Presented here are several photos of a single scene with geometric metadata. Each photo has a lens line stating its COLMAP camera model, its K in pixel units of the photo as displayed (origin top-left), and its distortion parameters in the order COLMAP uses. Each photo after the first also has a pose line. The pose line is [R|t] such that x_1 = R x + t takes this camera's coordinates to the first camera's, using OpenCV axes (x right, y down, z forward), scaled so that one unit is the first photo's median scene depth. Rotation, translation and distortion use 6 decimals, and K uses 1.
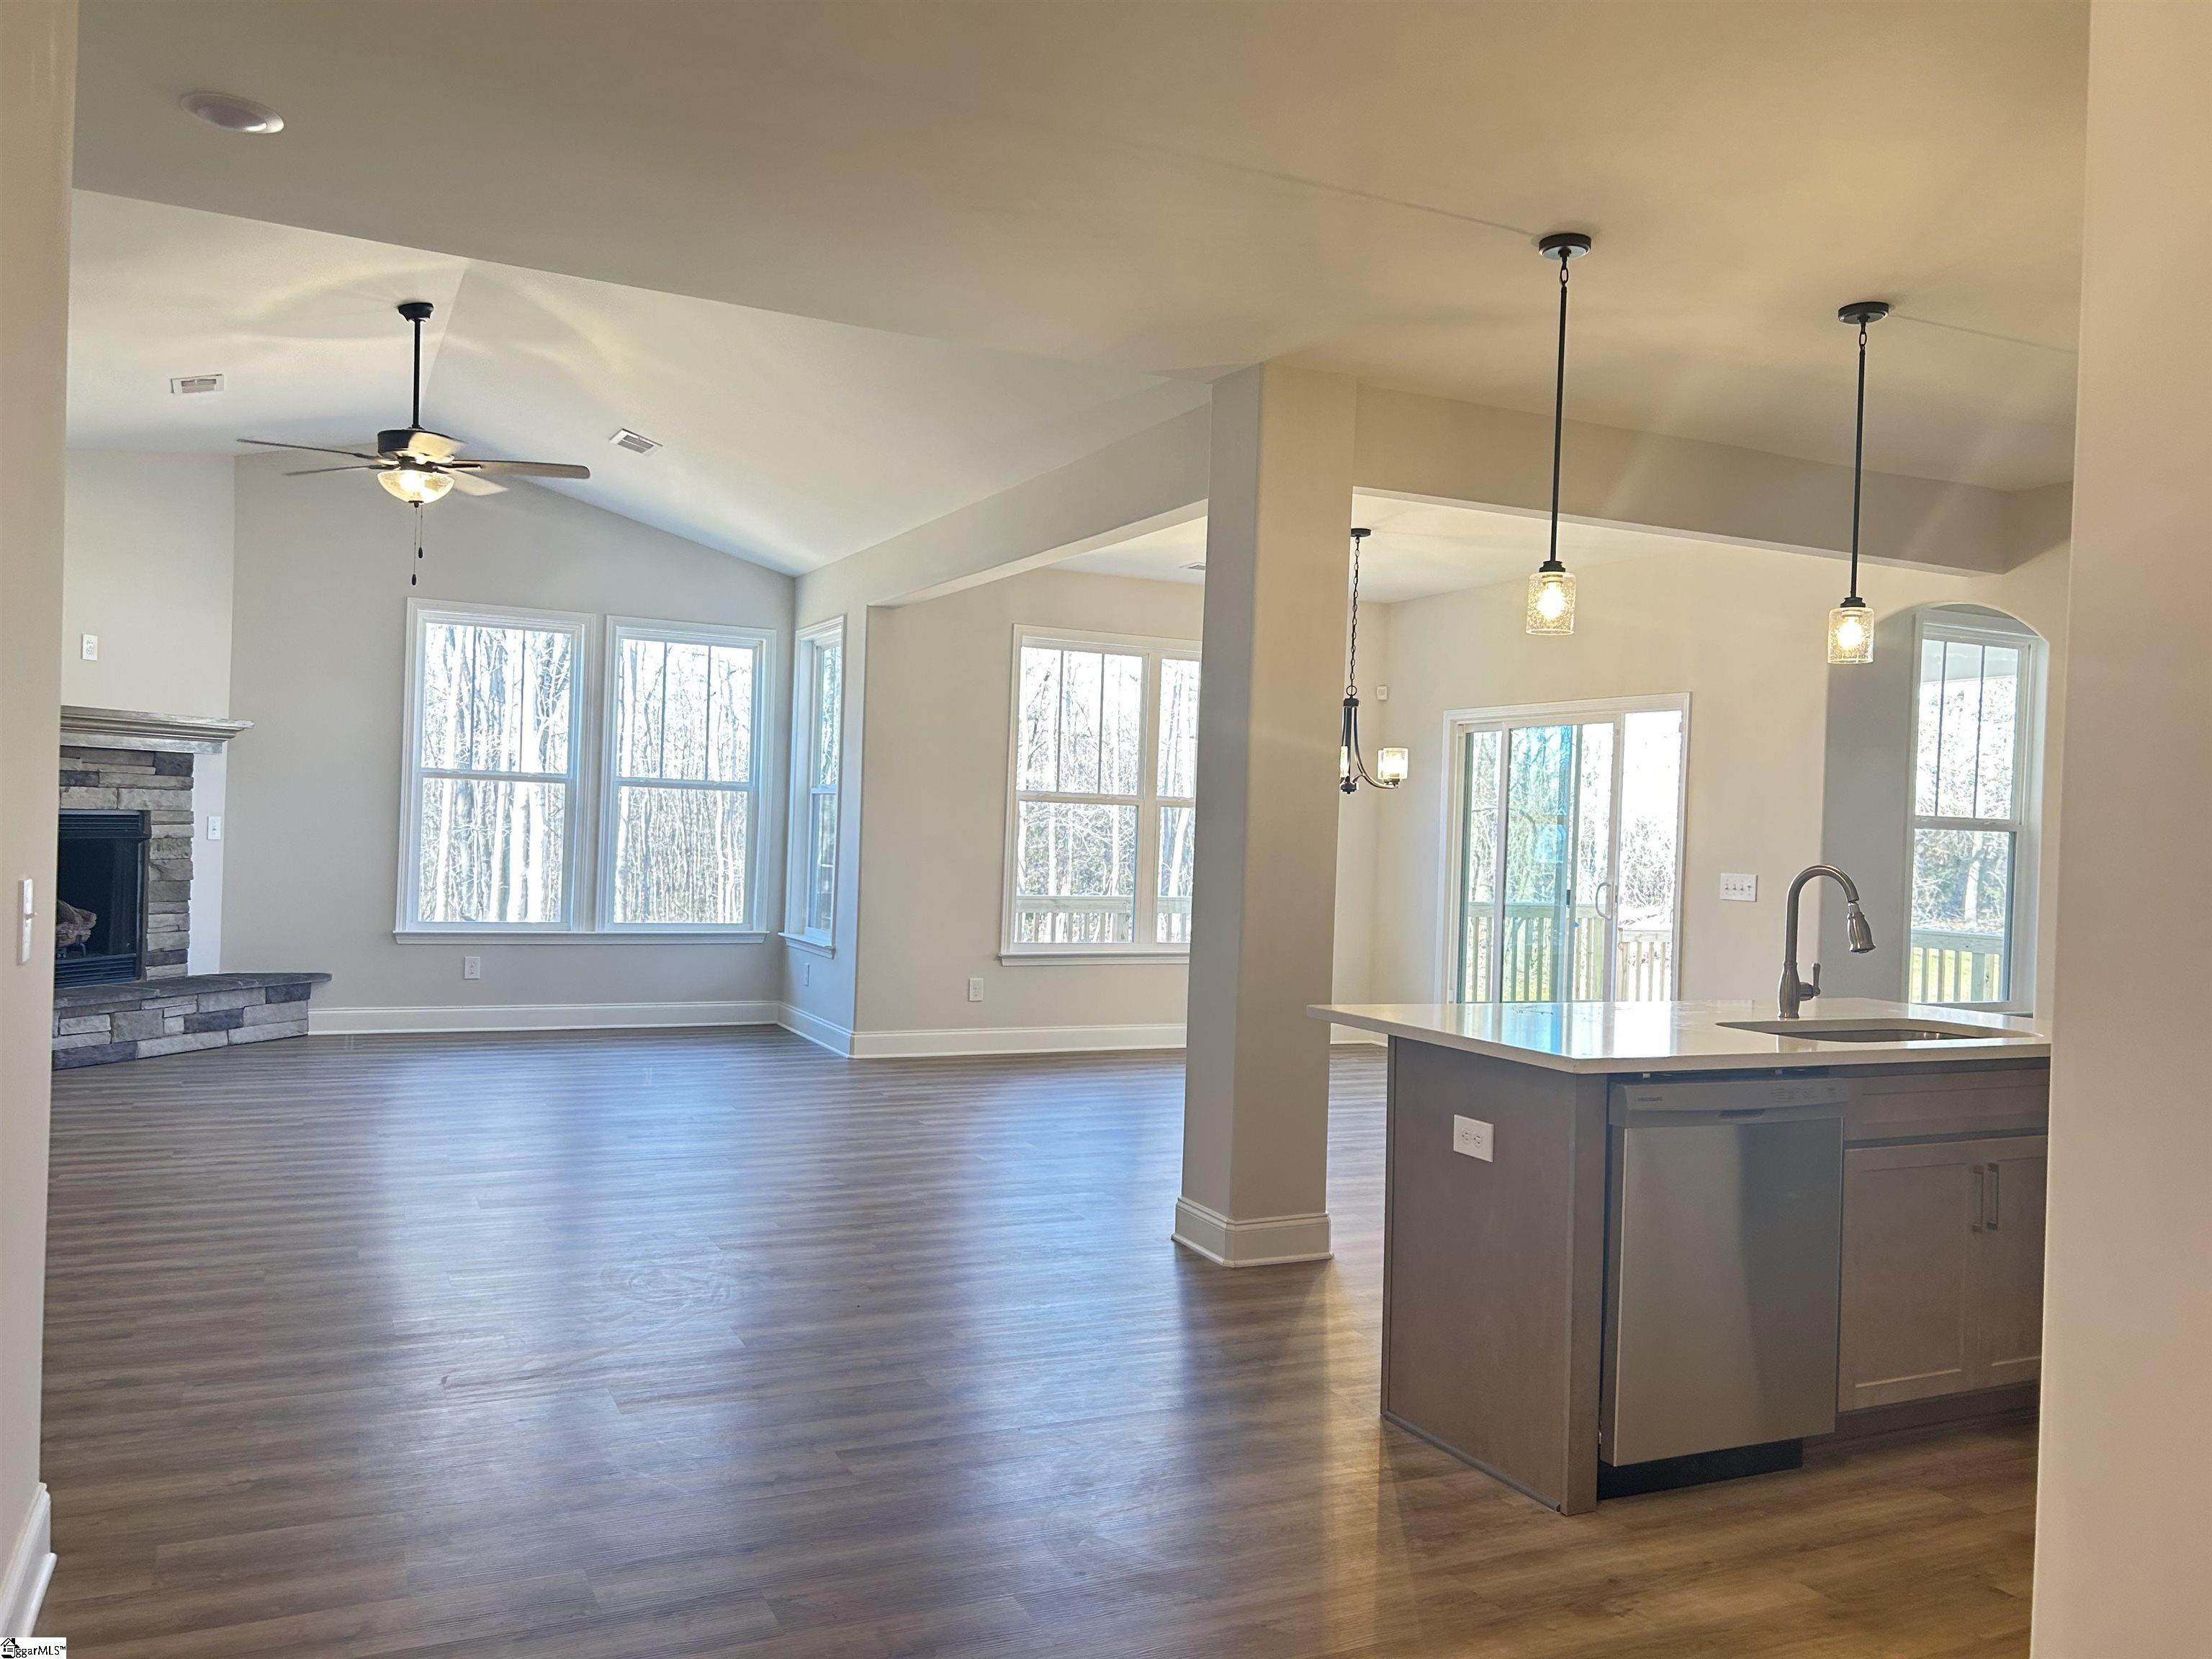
lens RADIAL K [[1691.2, 0, 1106.0], [0, 1691.2, 829.5], [0, 0, 1]] dist [0.103995, -0.142440]
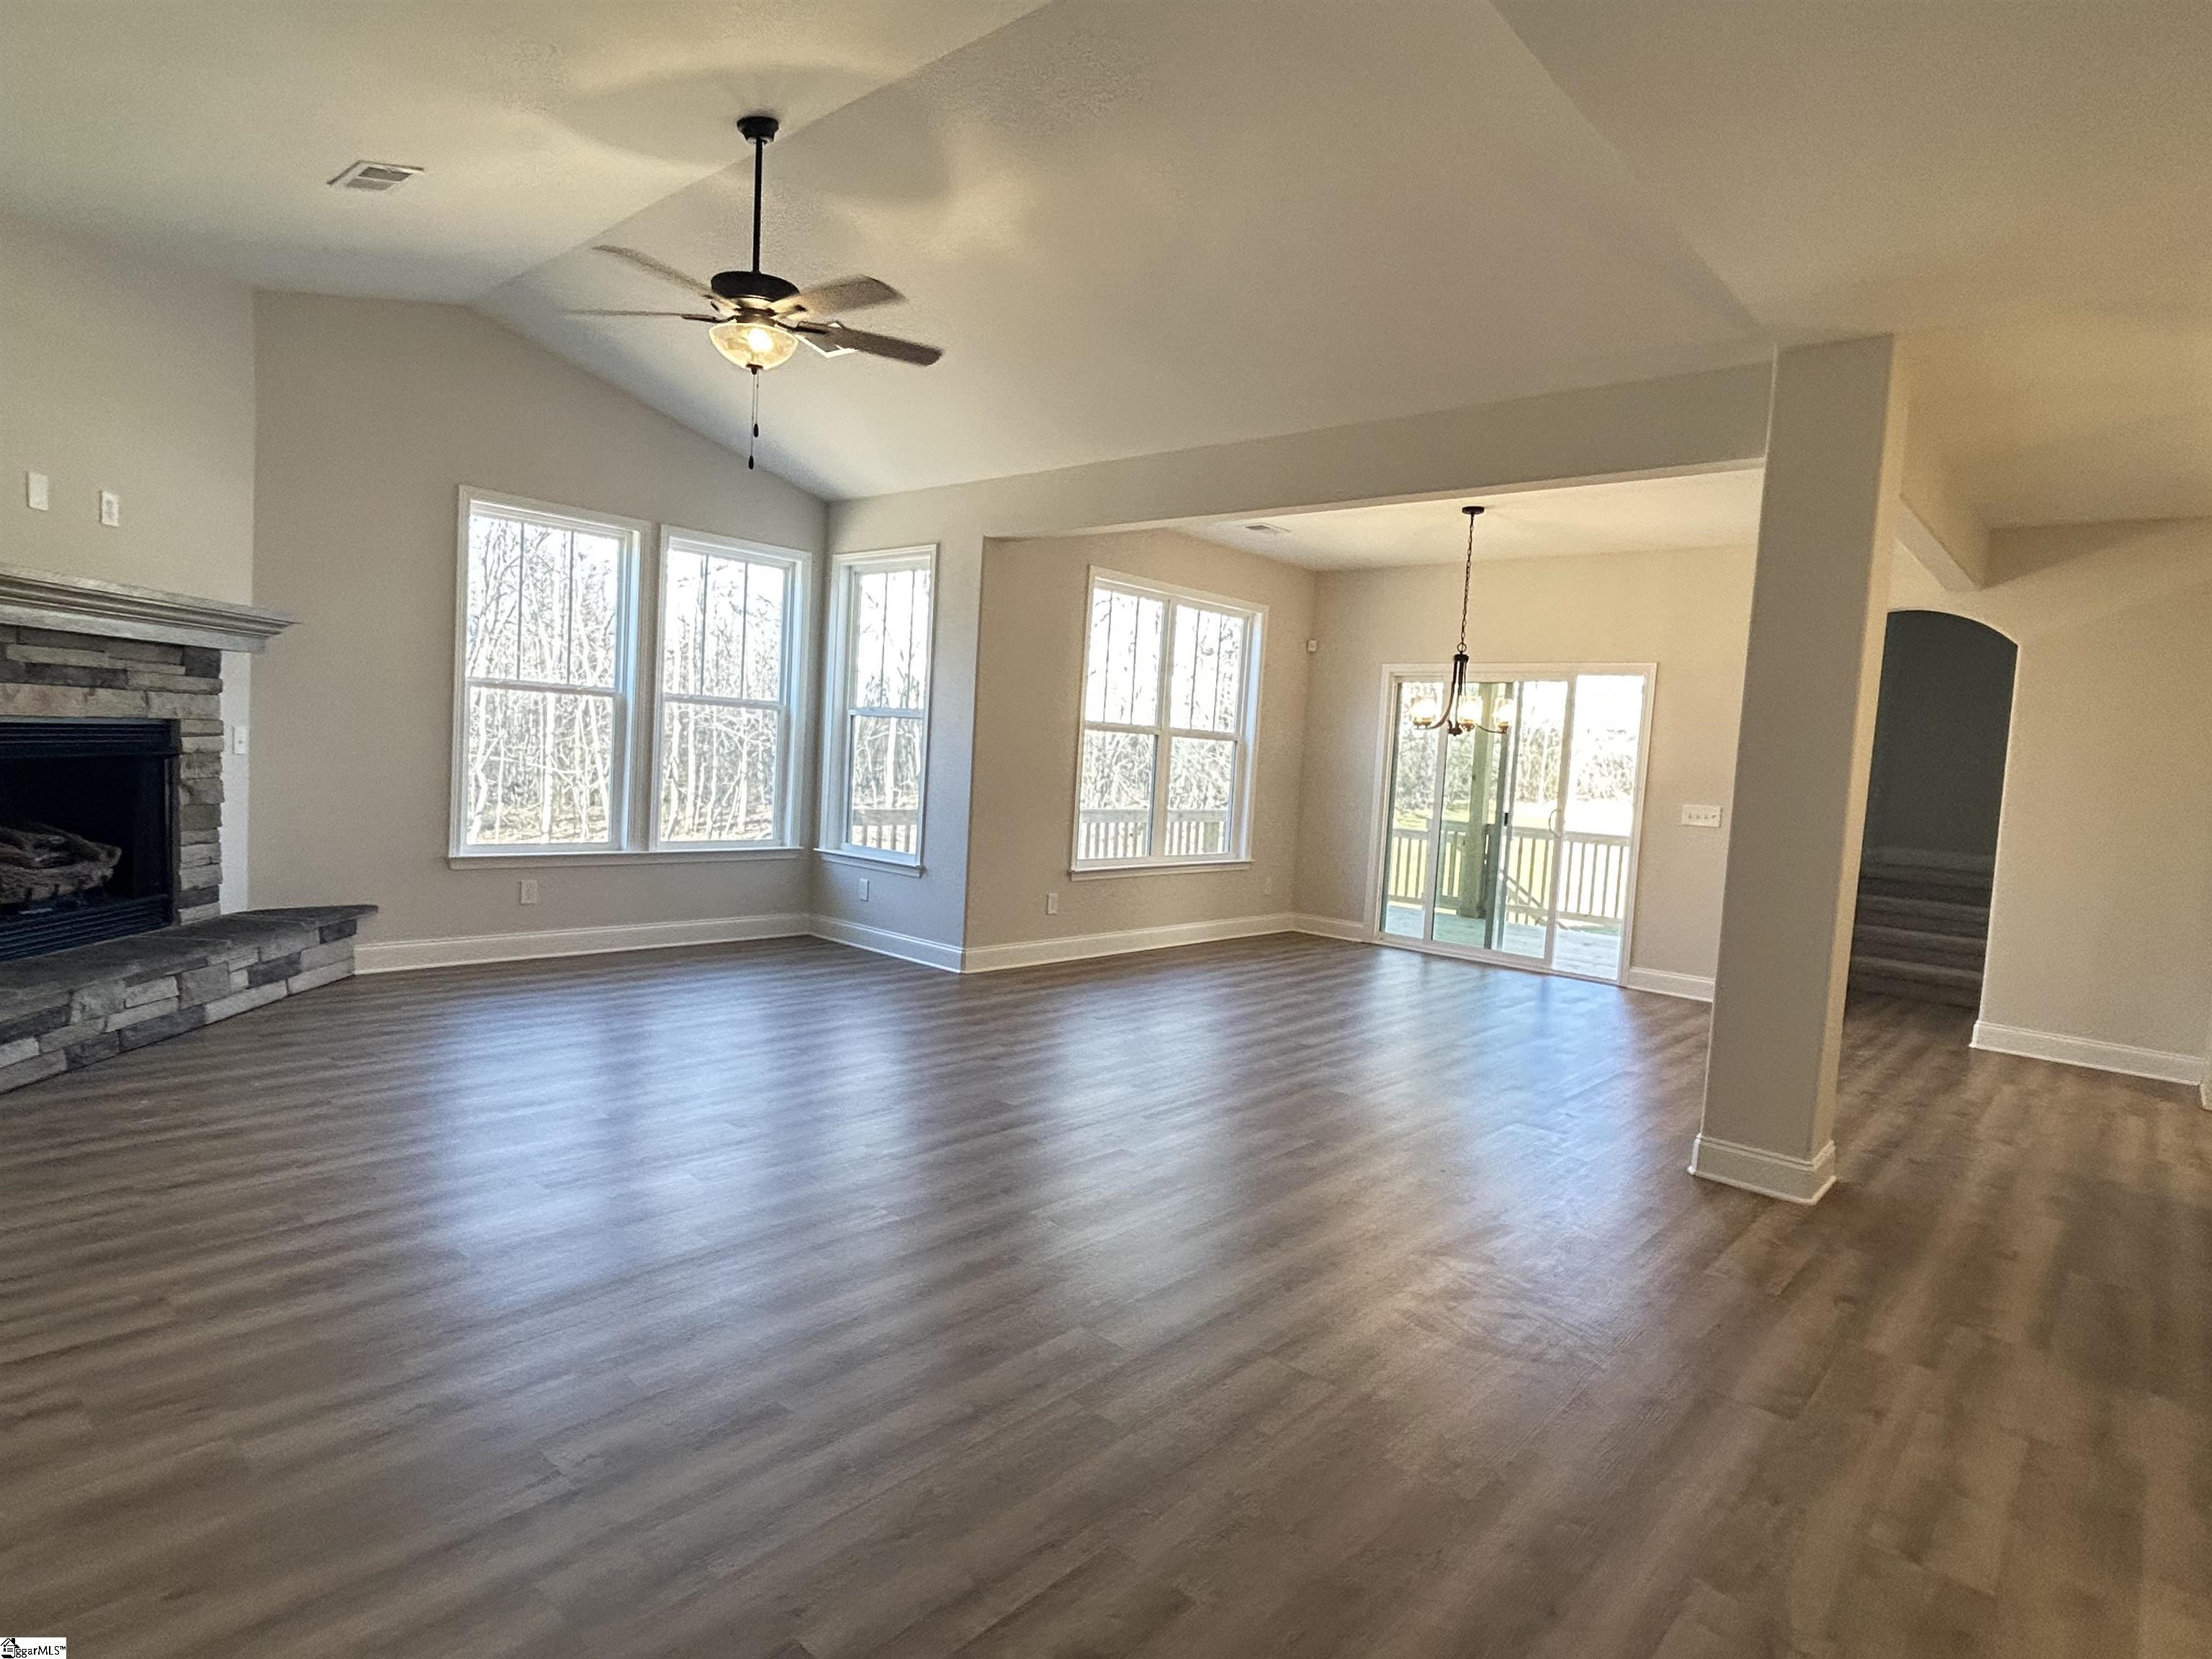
lens RADIAL K [[1203.6, 0, 1106.0], [0, 1203.6, 829.5], [0, 0, 1]] dist [-0.000081, -0.000390]
pose [[0.920715, -0.006733, 0.390178, -0.367474], [-0.024970, 0.996786, 0.076124, -0.013078], [-0.389436, -0.079831, 0.917587, 0.297590]]
